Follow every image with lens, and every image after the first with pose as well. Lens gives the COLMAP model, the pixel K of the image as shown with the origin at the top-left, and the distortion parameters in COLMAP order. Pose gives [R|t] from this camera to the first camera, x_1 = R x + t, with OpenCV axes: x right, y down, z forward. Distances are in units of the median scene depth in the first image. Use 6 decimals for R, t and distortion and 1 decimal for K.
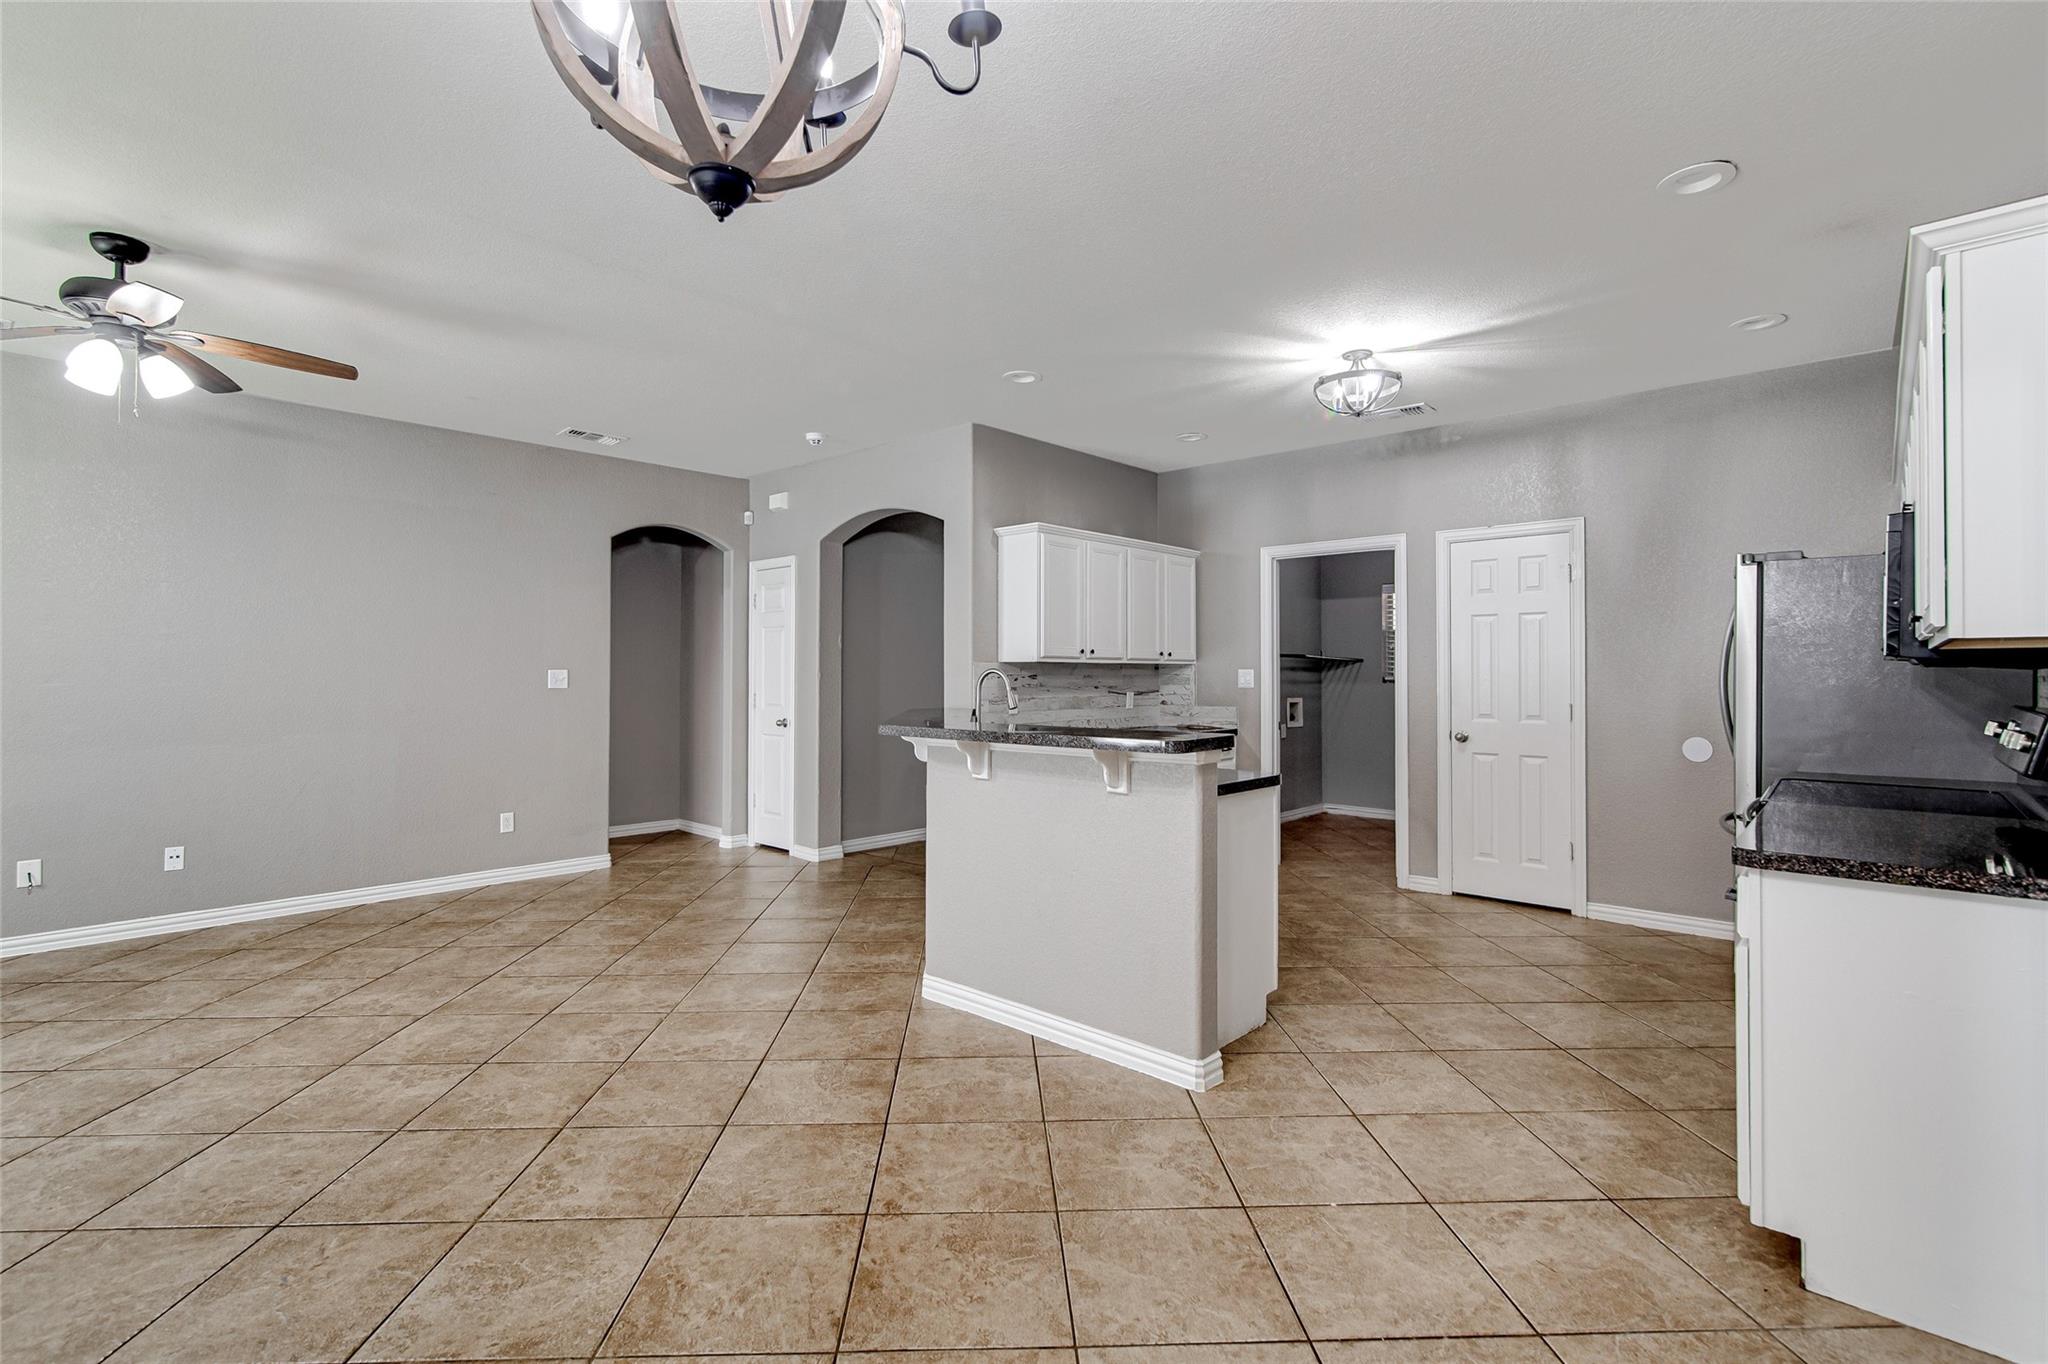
lens RADIAL K [[933.3, 0, 1014.0], [0, 933.3, 665.2], [0, 0, 1]] dist [0.000816, -0.000069]
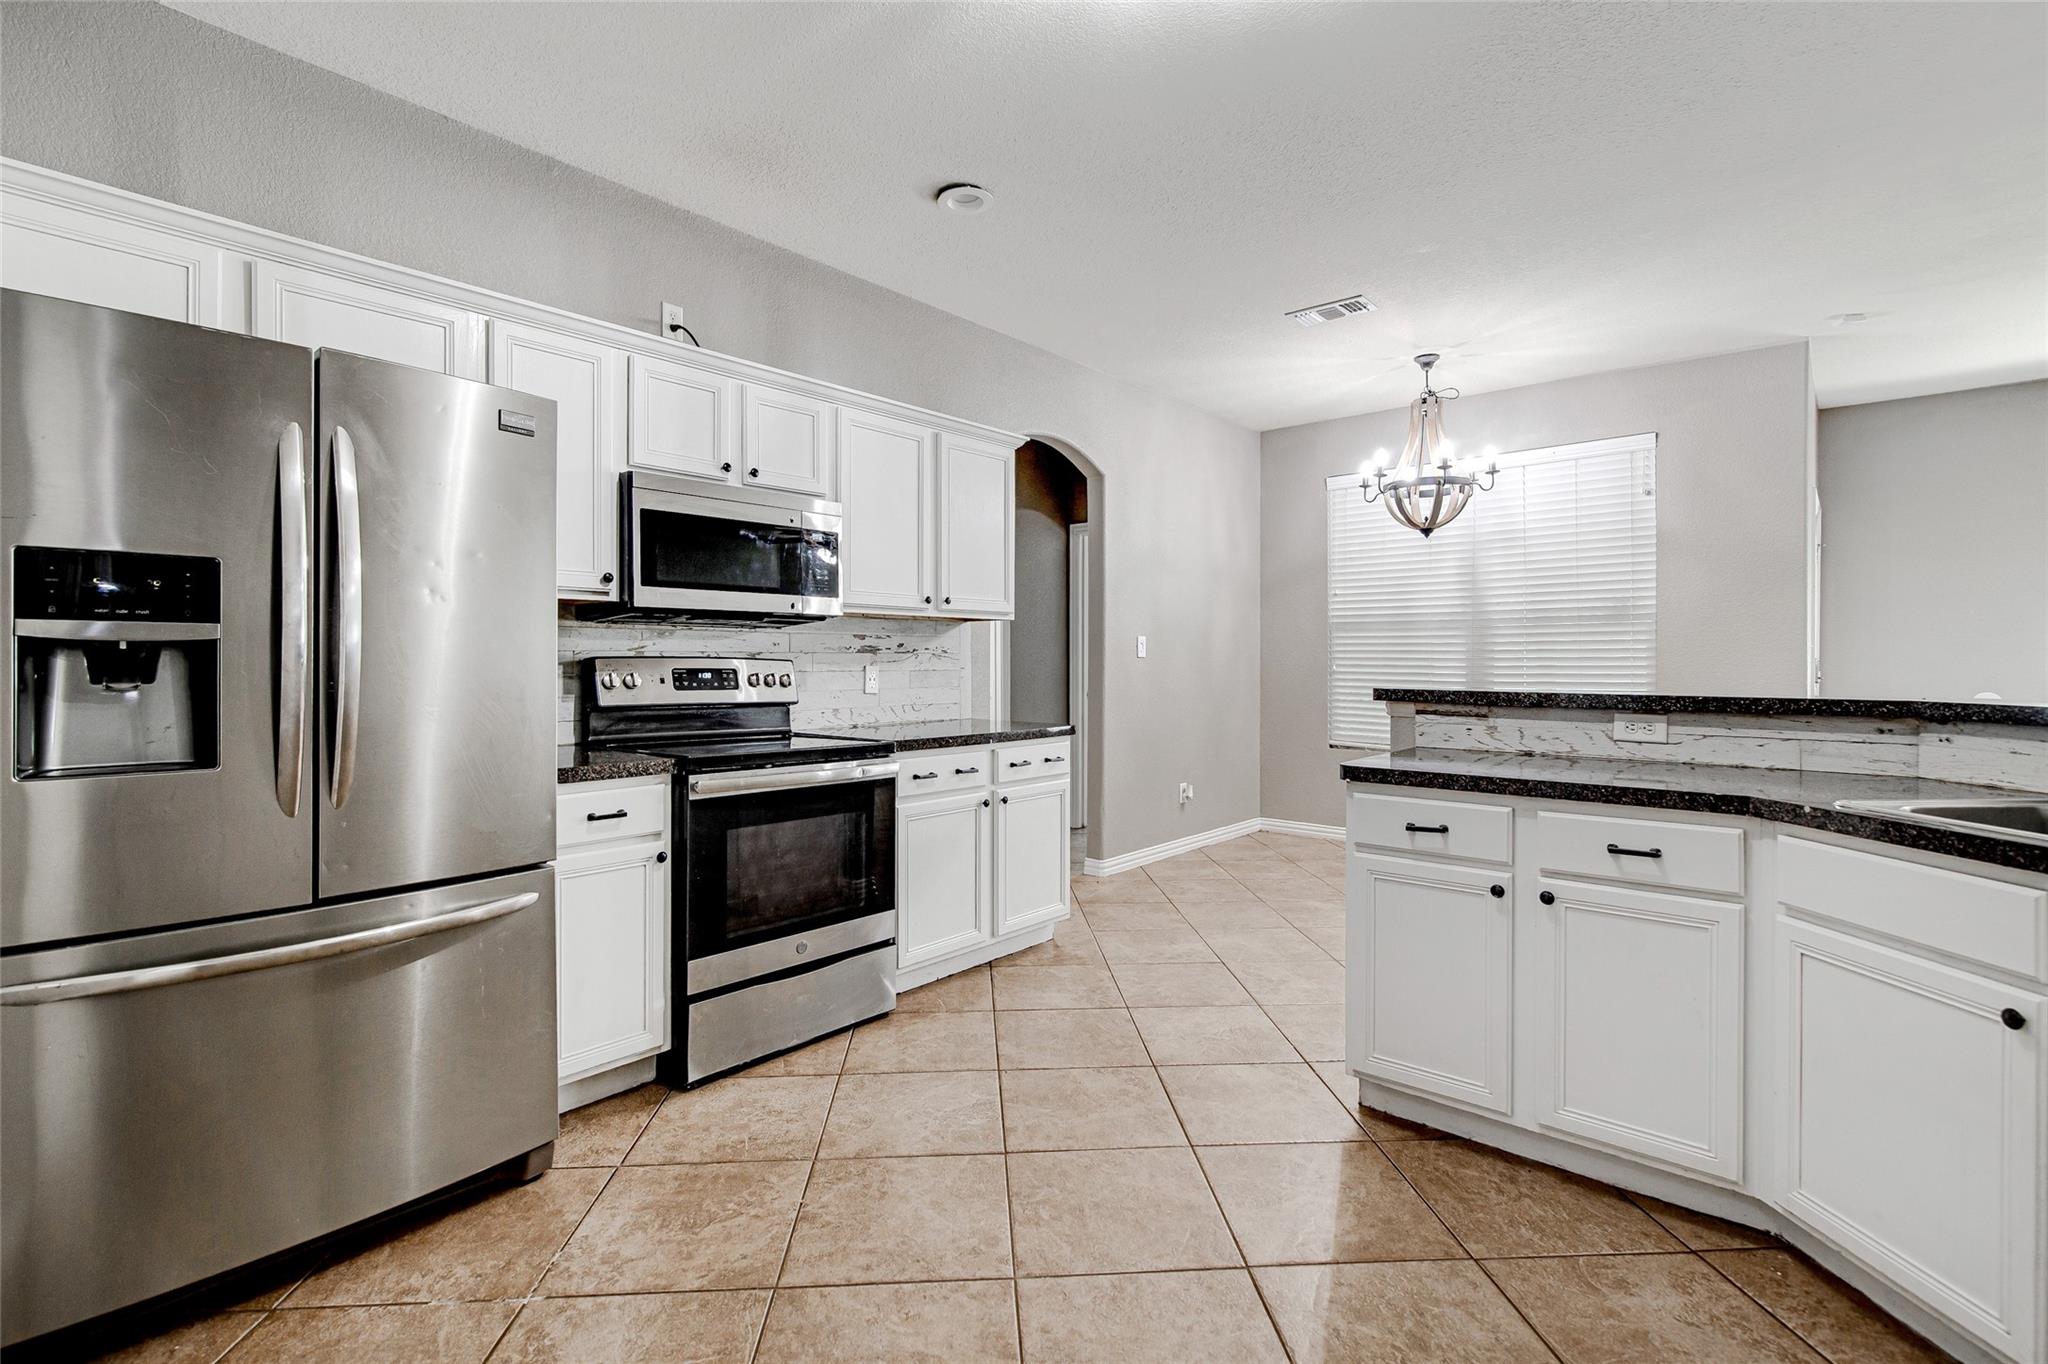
lens RADIAL K [[933.3, 0, 1014.0], [0, 933.3, 665.2], [0, 0, 1]] dist [0.000816, -0.000069]
pose [[-0.999801, -0.002352, -0.019800, 0.687098], [-0.002212, 0.999973, -0.007076, 0.063343], [0.019816, -0.007031, -0.999779, 2.137694]]
